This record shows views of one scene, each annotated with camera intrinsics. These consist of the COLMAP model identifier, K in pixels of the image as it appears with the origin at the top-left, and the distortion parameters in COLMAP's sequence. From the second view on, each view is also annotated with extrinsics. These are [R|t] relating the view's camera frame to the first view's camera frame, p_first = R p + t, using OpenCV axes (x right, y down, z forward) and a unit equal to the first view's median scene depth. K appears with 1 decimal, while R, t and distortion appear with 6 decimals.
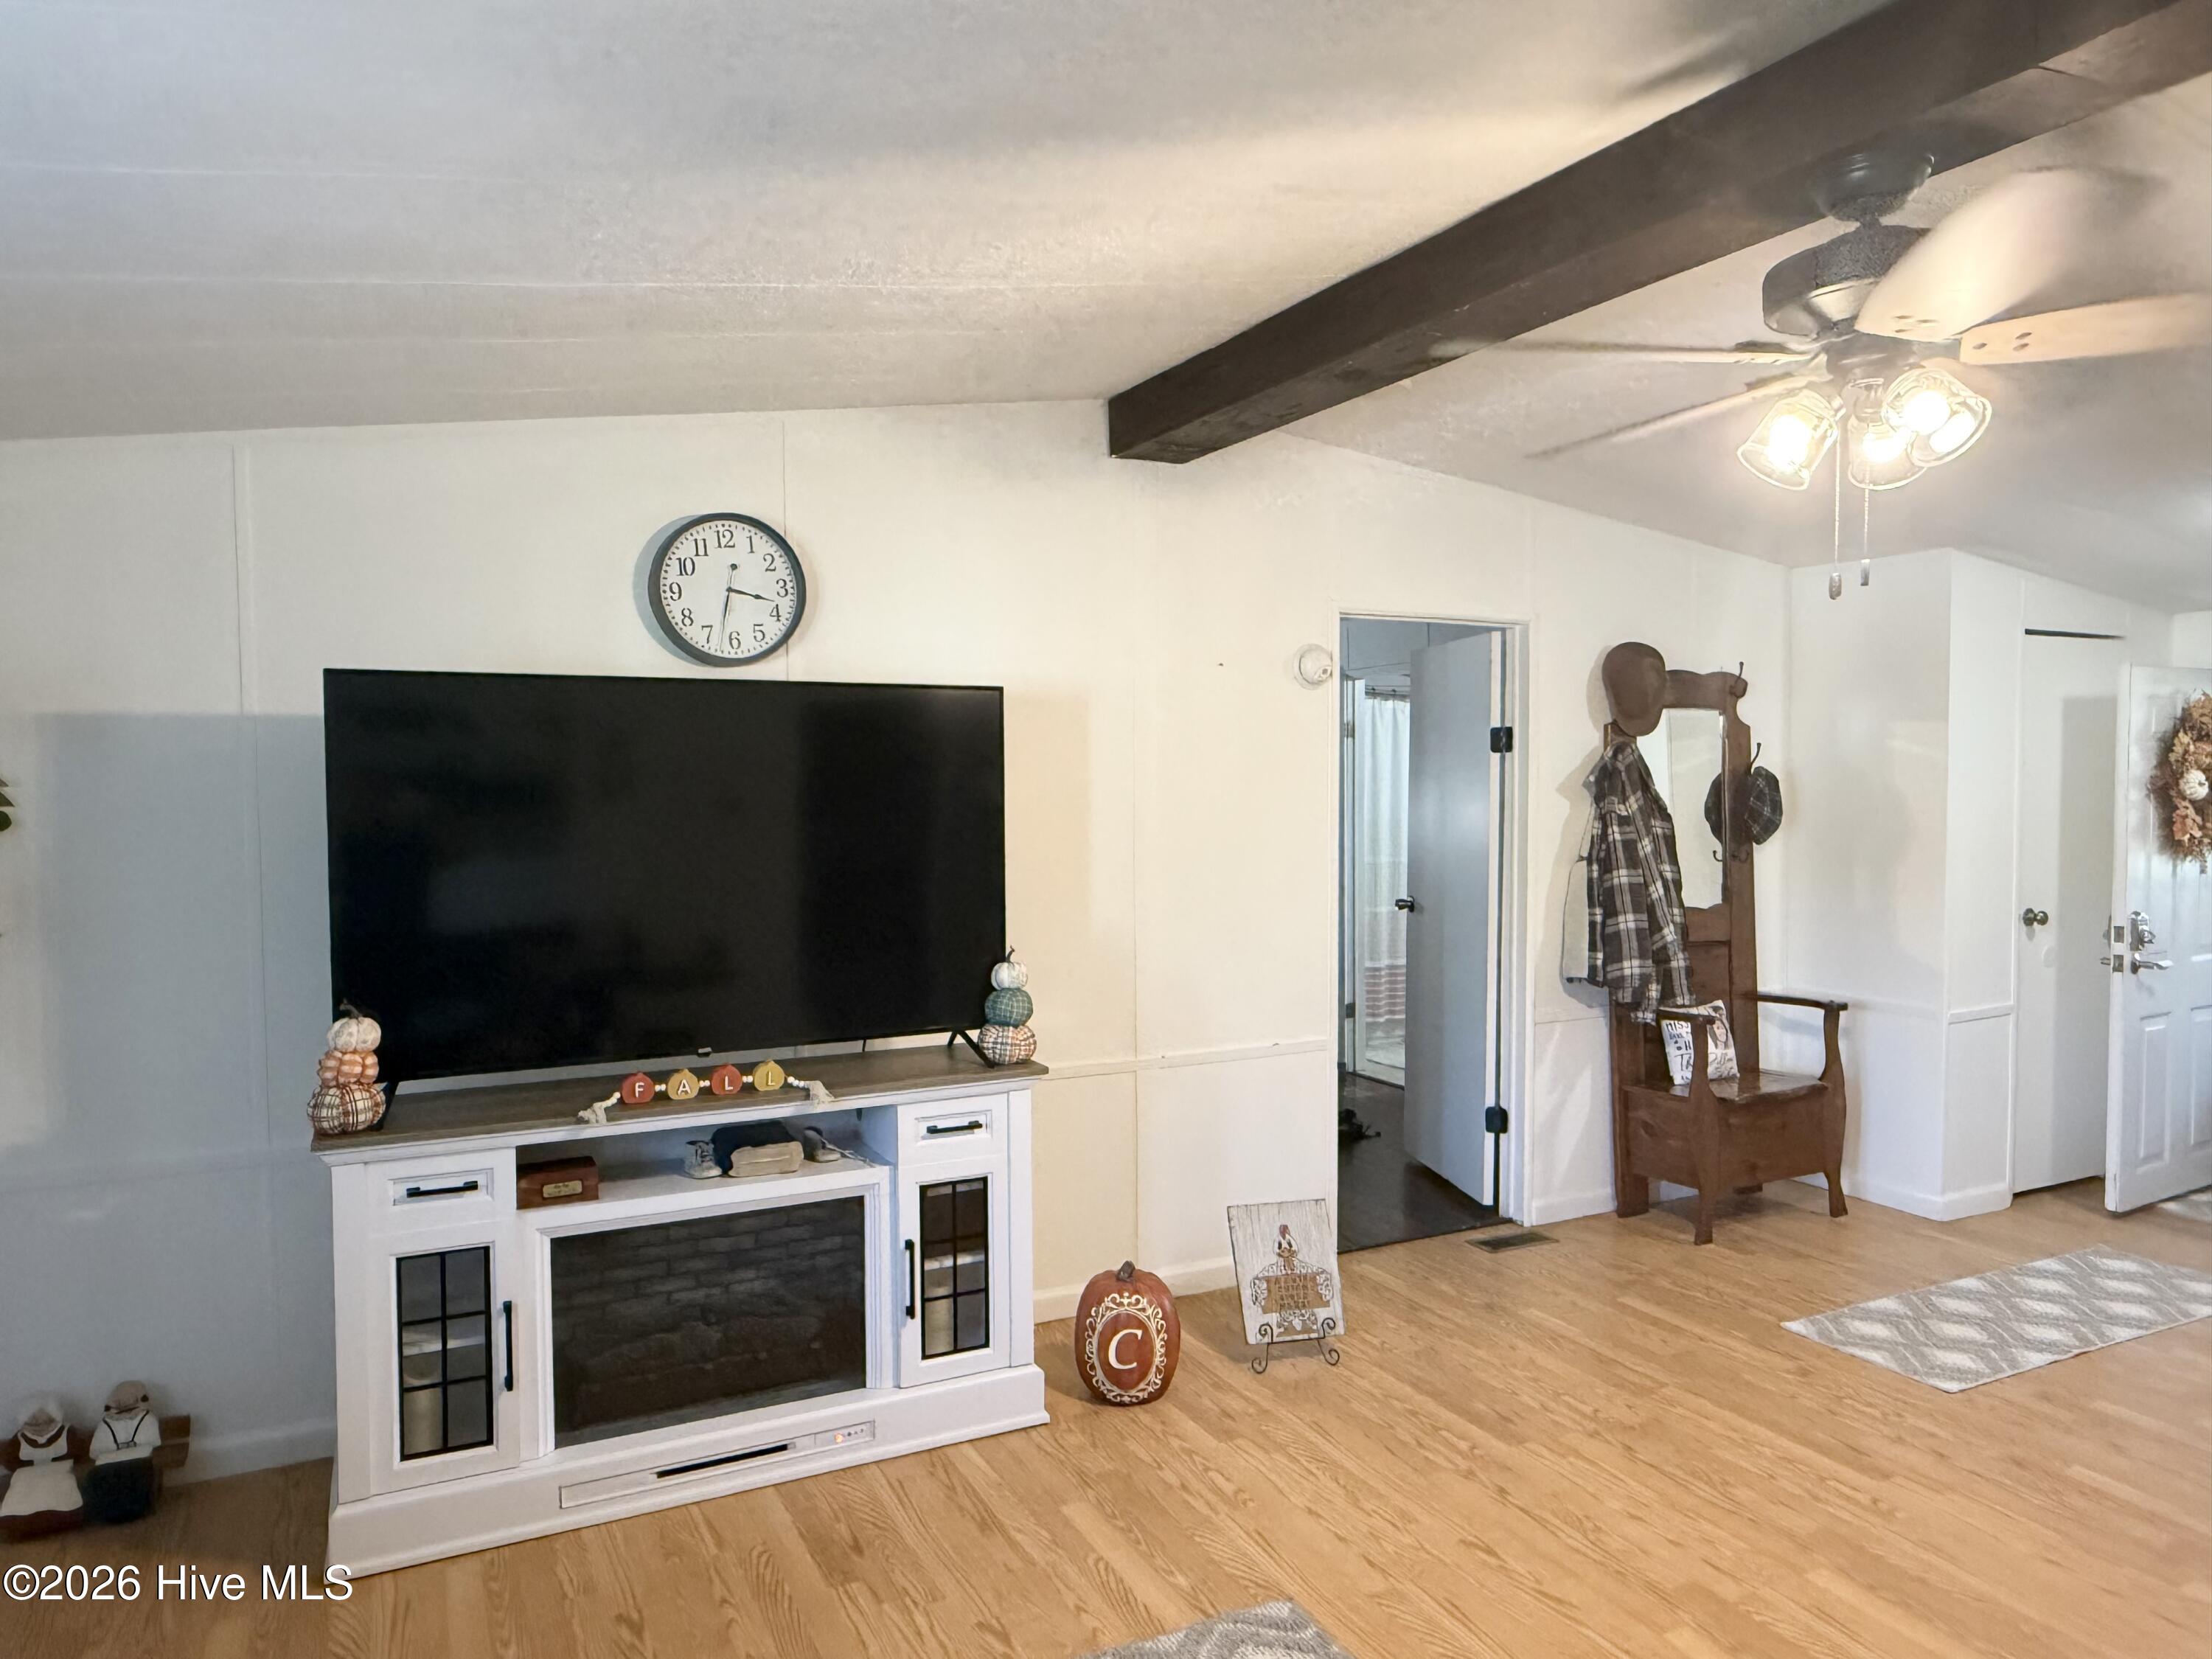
lens RADIAL K [[1421.6, 0, 1113.6], [0, 1421.6, 850.7], [0, 0, 1]] dist [-0.005554, 0.001013]
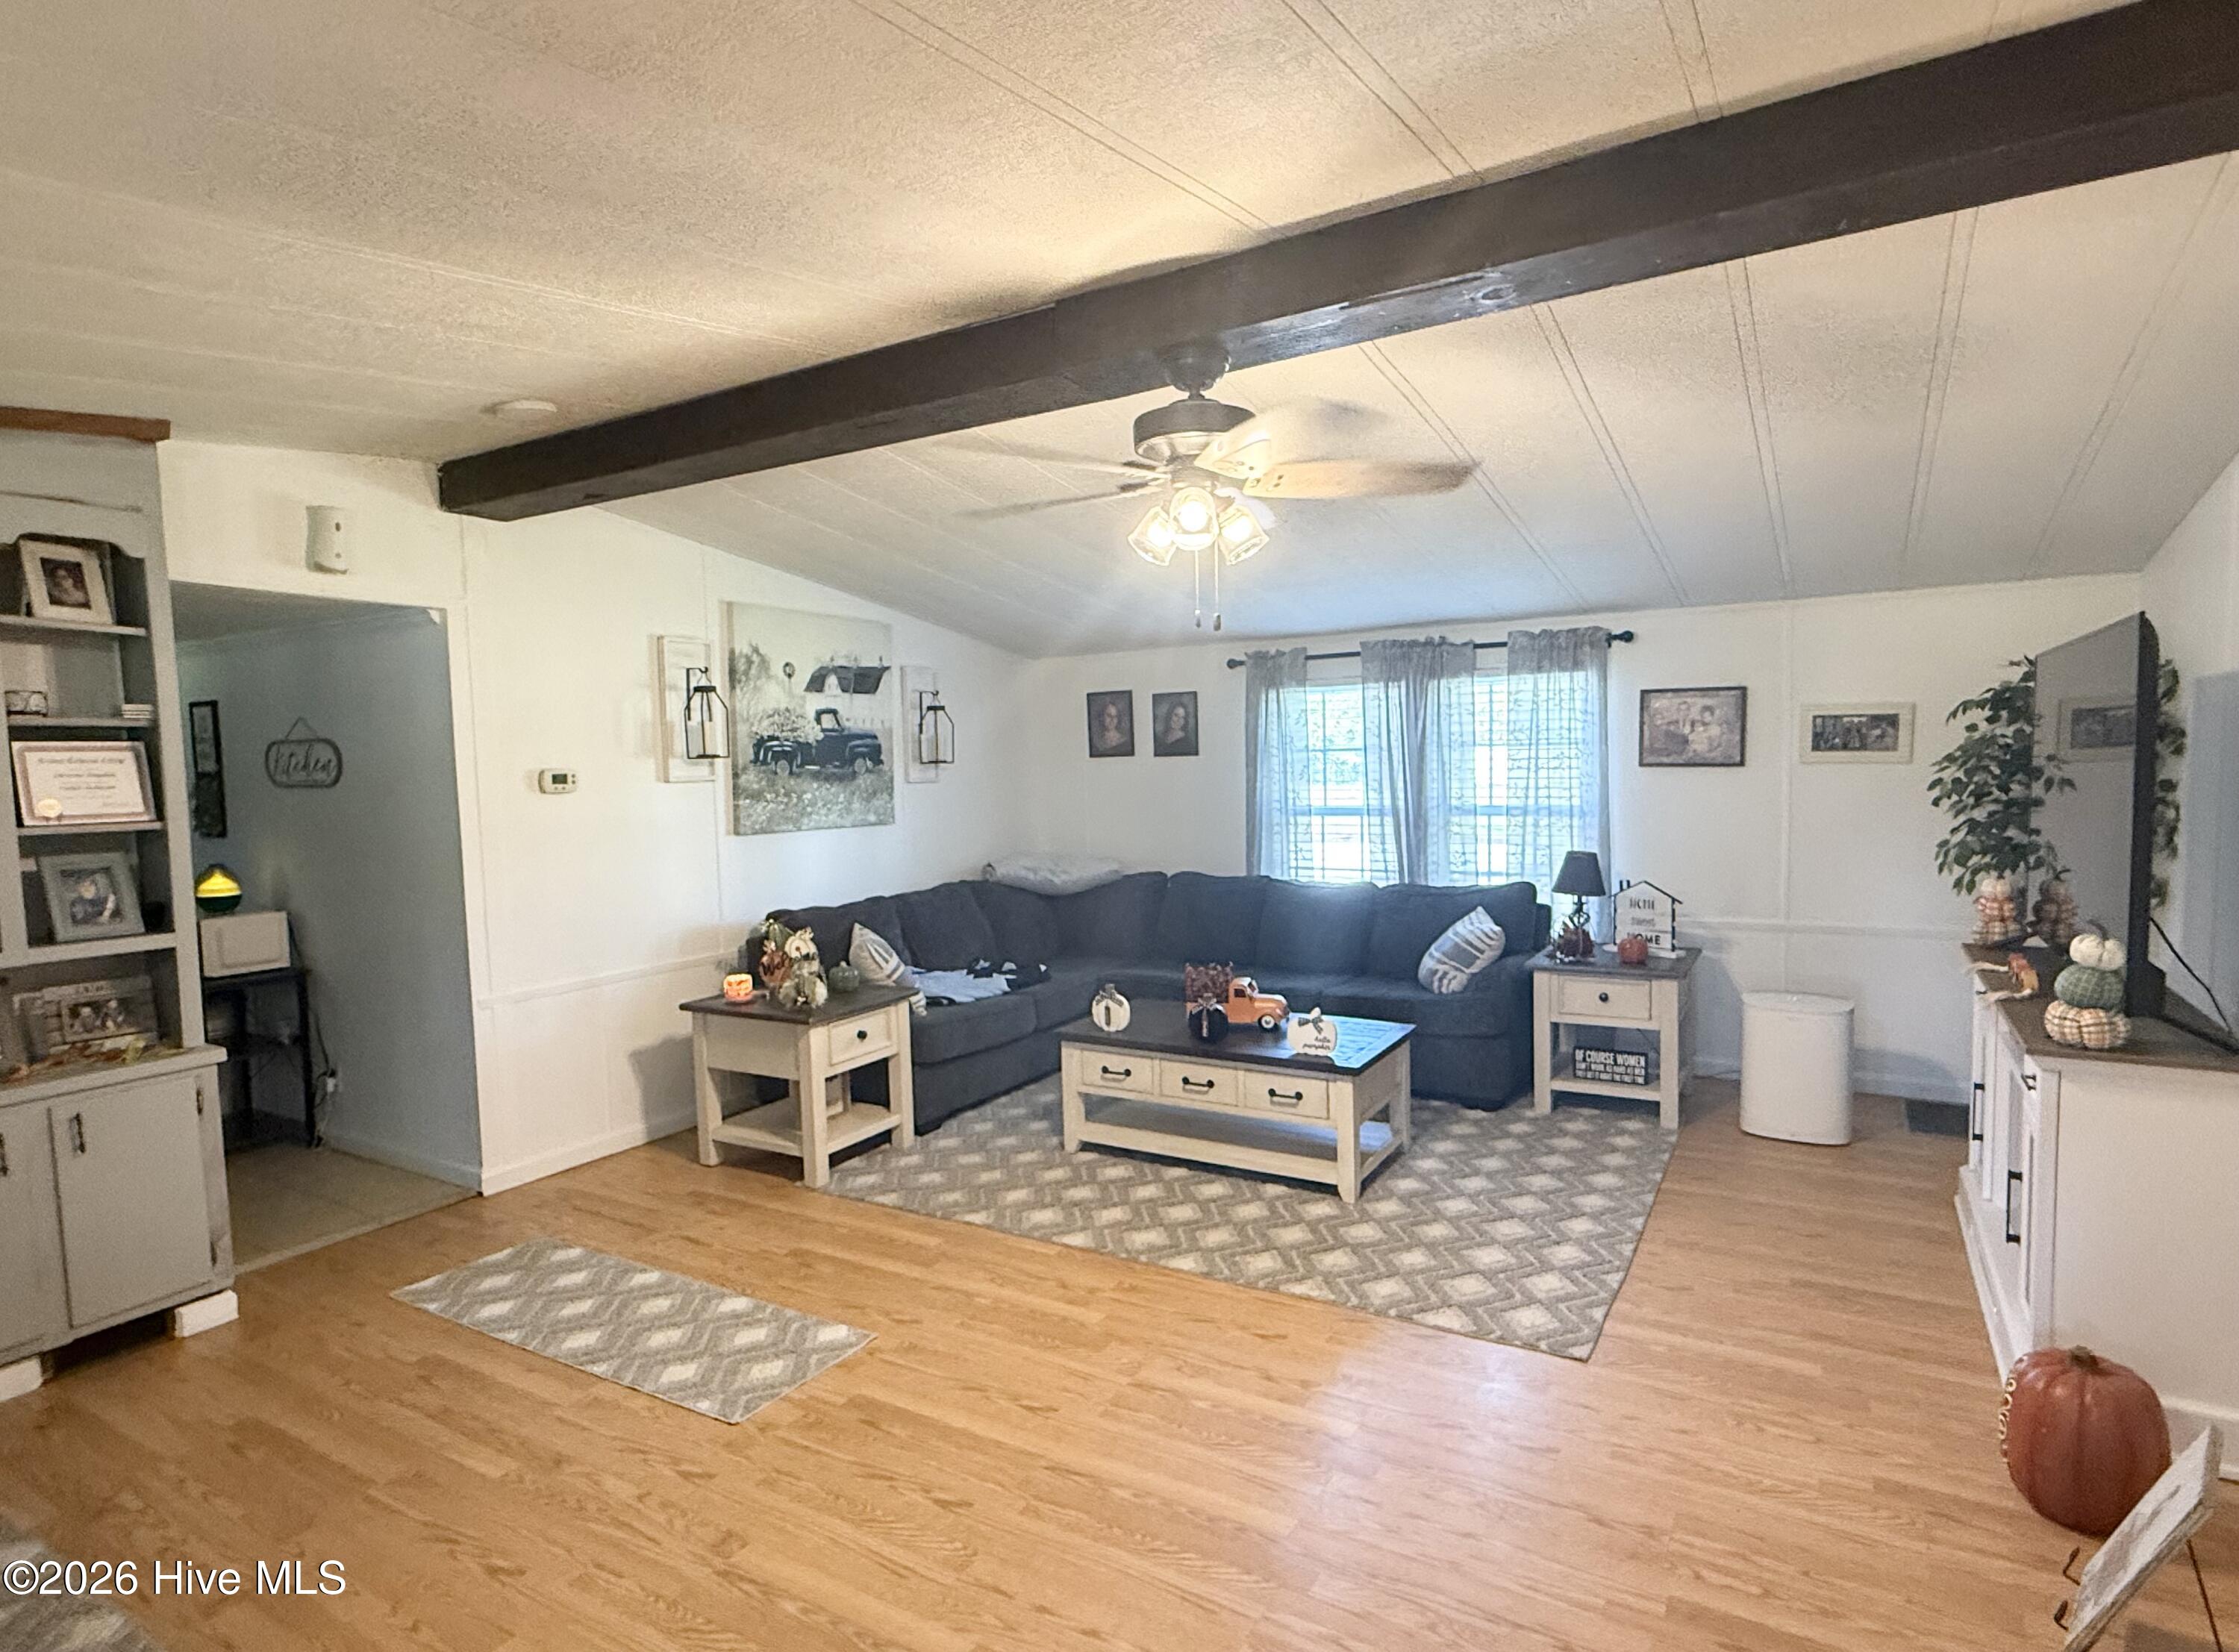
lens RADIAL K [[1217.1, 0, 1105.5], [0, 1217.1, 828.6], [0, 0, 1]] dist [0.005025, -0.000579]
pose [[-0.844239, 0.065679, -0.531928, 0.881307], [0.009973, 0.994216, 0.106932, -0.078556], [0.535875, 0.084971, -0.840011, 1.371883]]
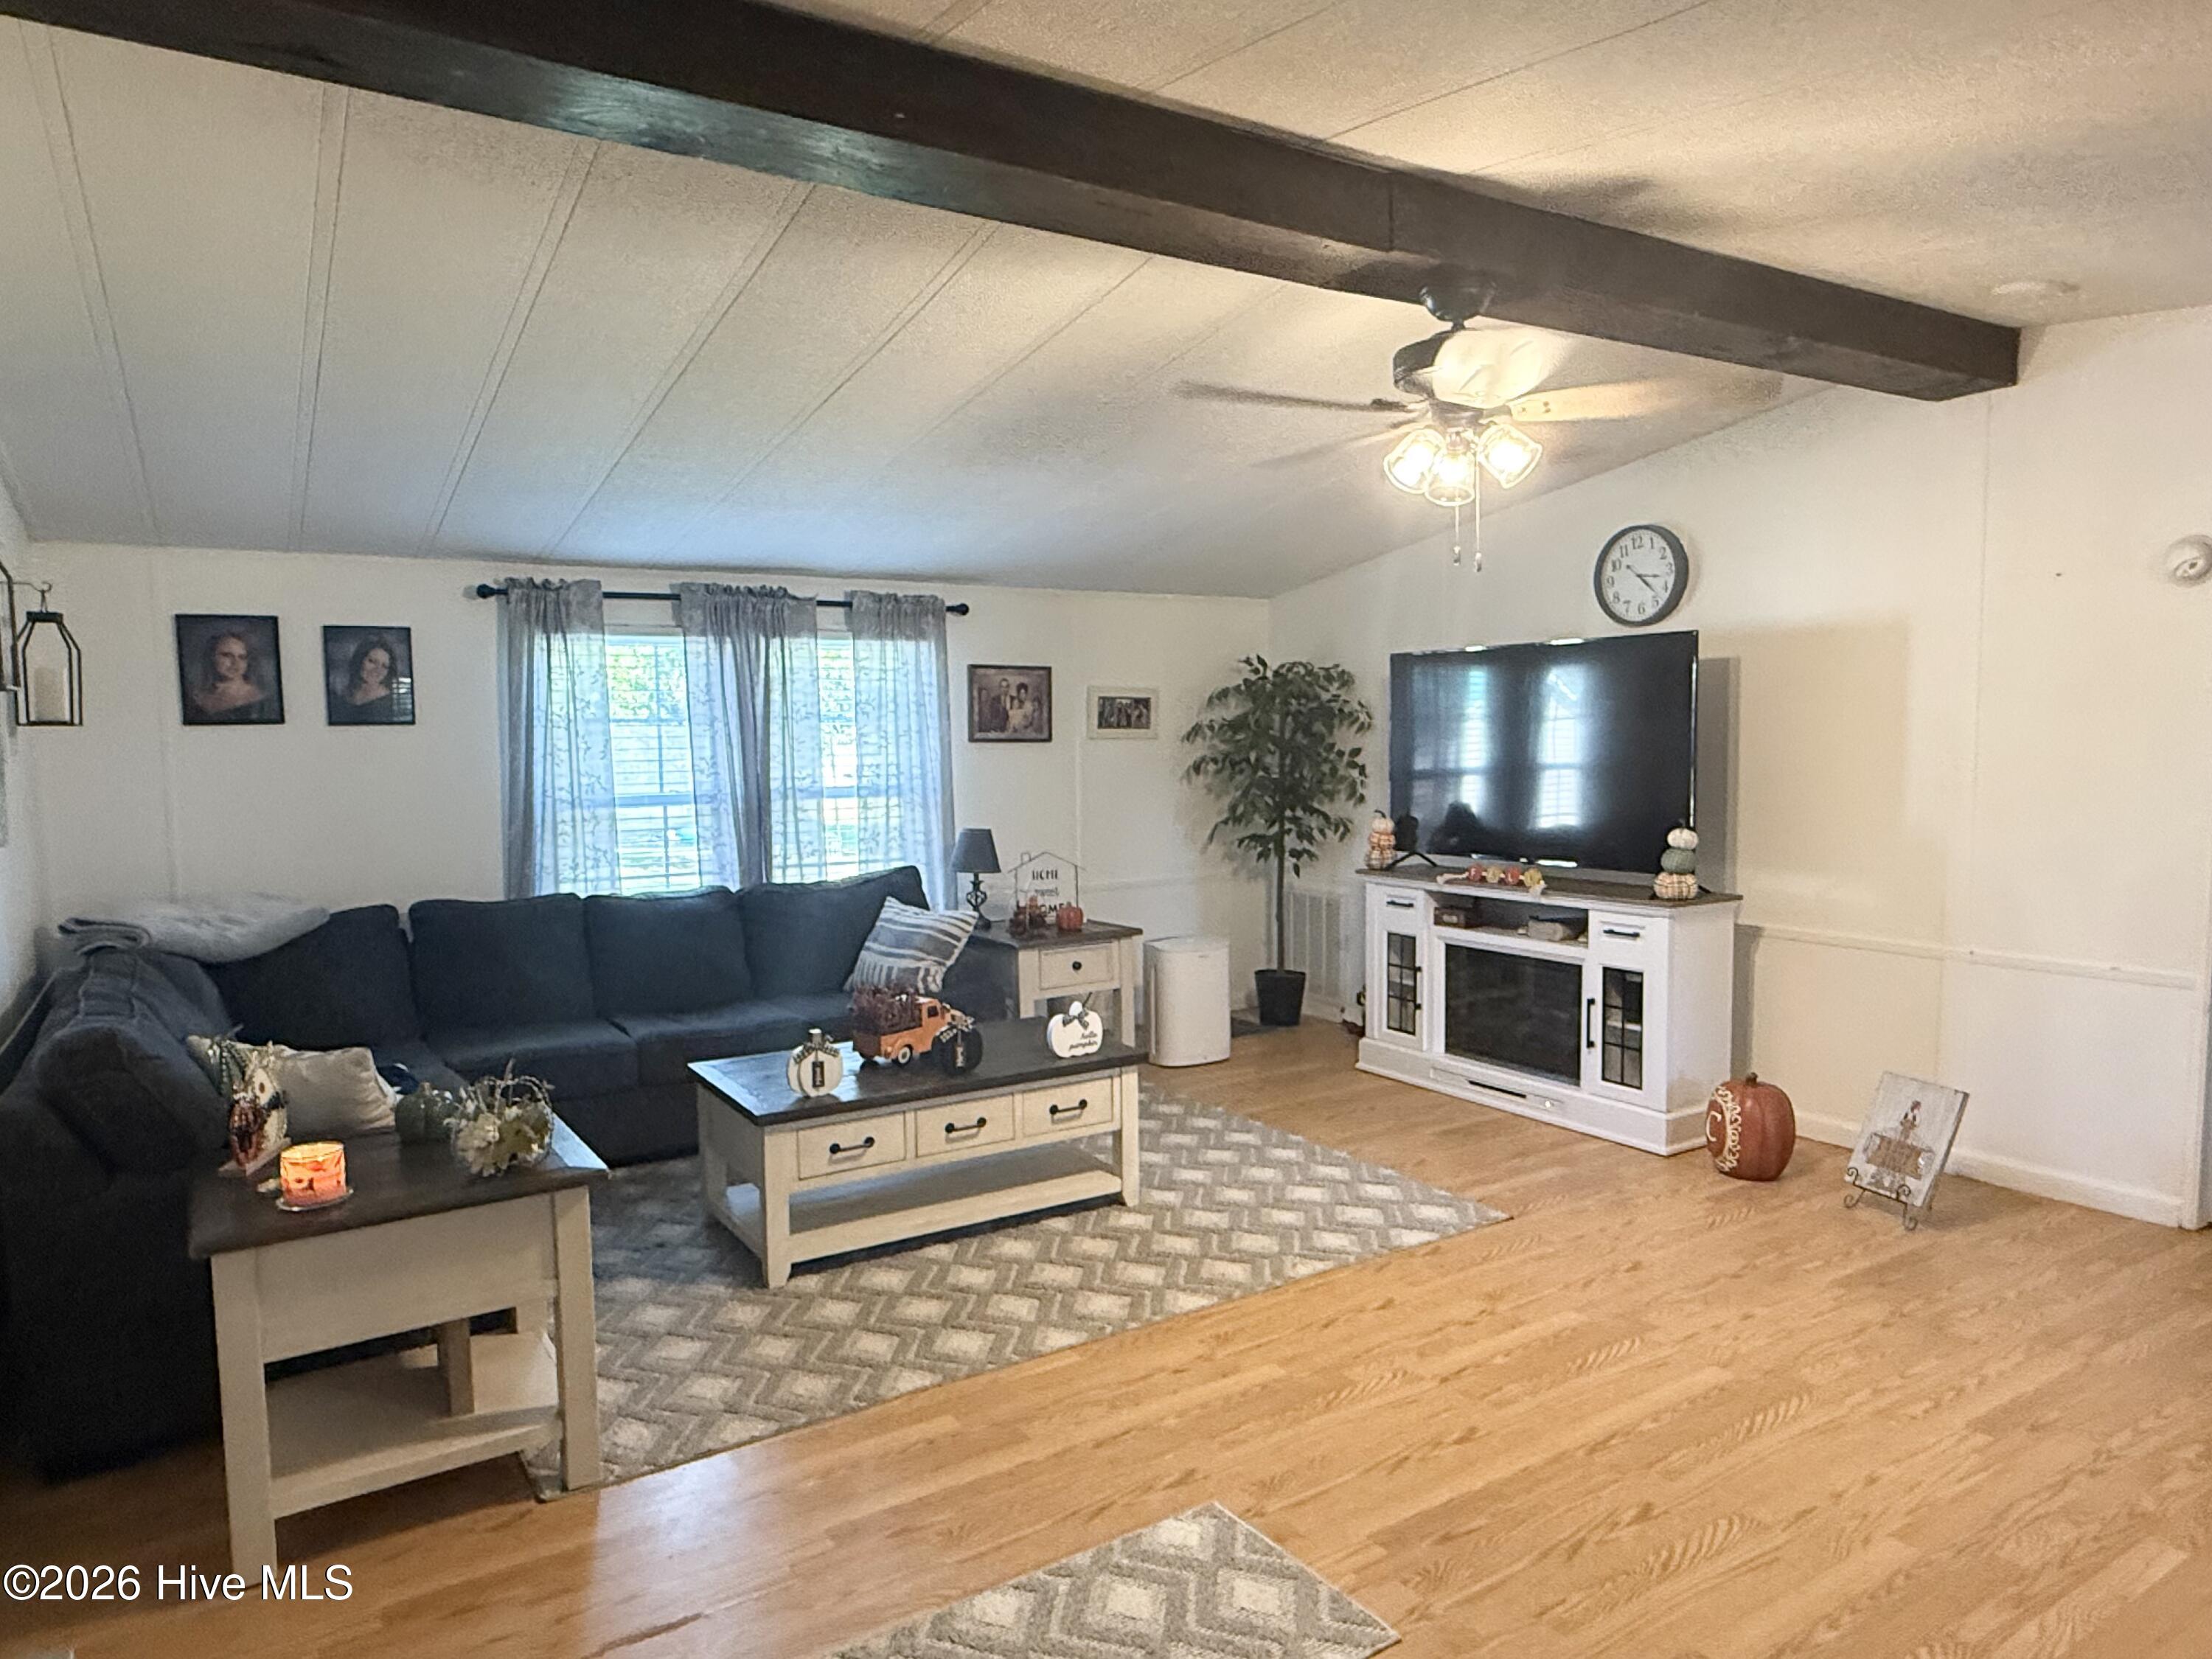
lens RADIAL K [[1421.6, 0, 1109.7], [0, 1421.6, 831.4], [0, 0, 1]] dist [-0.005554, 0.001013]
pose [[0.116965, 0.079131, -0.989979, 1.316561], [-0.034233, 0.996550, 0.075612, -0.006971], [0.992546, 0.025046, 0.119270, 0.287440]]
